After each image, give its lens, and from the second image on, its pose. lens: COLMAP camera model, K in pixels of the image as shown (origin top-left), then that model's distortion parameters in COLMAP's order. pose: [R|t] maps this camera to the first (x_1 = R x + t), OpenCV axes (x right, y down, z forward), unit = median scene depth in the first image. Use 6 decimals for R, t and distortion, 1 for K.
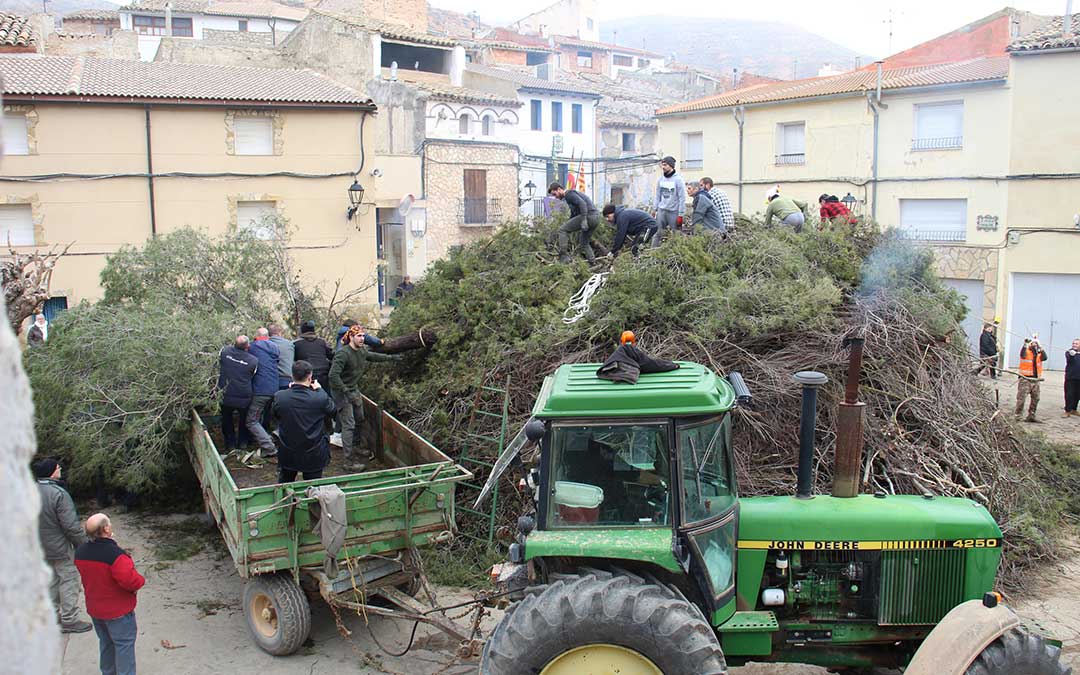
lens RADIAL K [[885.4, 0, 541.1], [0, 885.4, 341.5], [0, 0, 1]] dist [-0.175484, 0.158993]
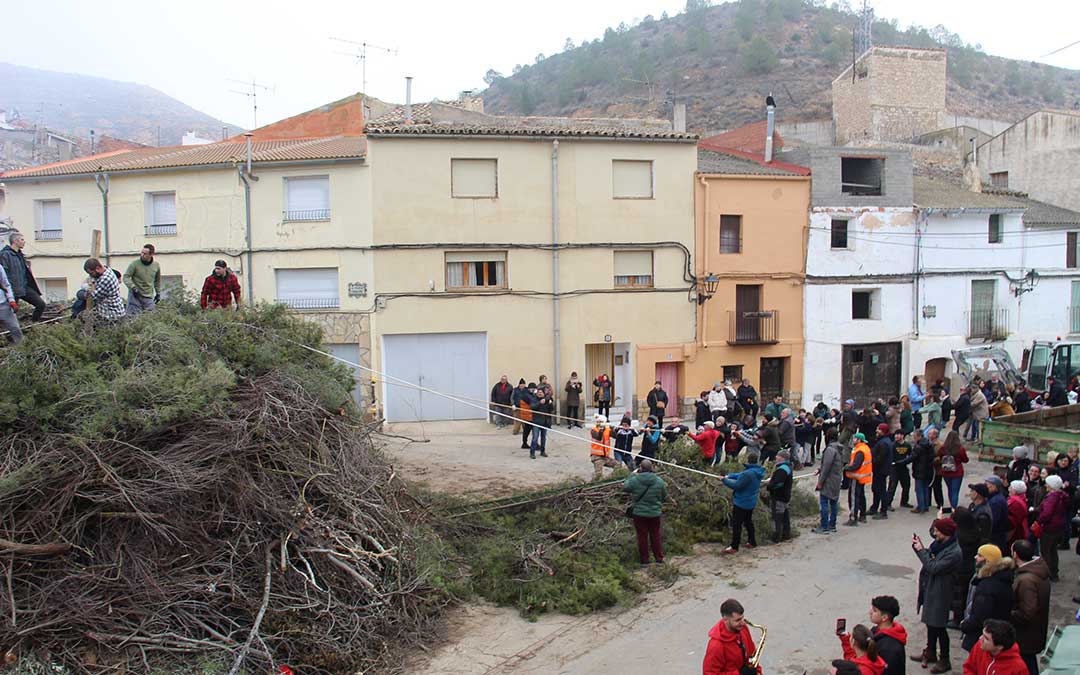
lens RADIAL K [[885.4, 0, 541.1], [0, 885.4, 341.5], [0, 0, 1]] dist [-0.175484, 0.158993]
pose [[0.767802, -0.054357, 0.638377, -0.004482], [0.101401, 0.994146, -0.037309, -0.010995], [-0.632612, 0.093378, 0.768819, 0.016996]]
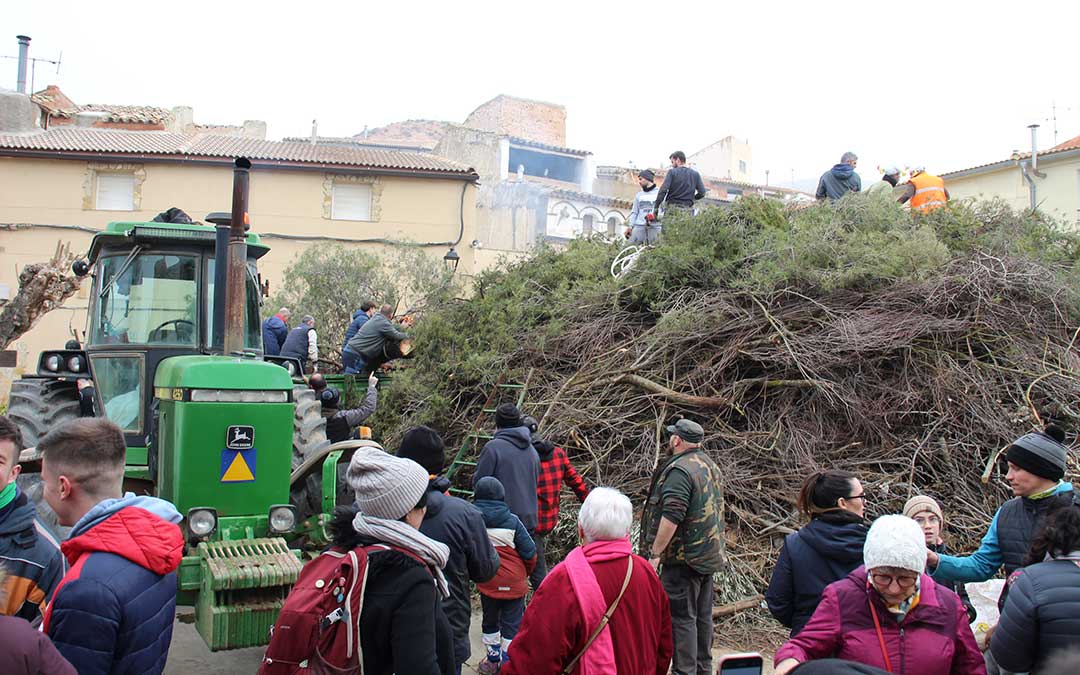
lens RADIAL K [[886.6, 0, 540.0], [0, 886.6, 337.5], [0, 0, 1]] dist [-0.167718, 0.145509]
pose [[0.982248, 0.015374, -0.186955, 0.064420], [-0.051043, 0.980936, -0.187508, 0.087133], [0.180508, 0.193722, 0.964307, 0.105485]]
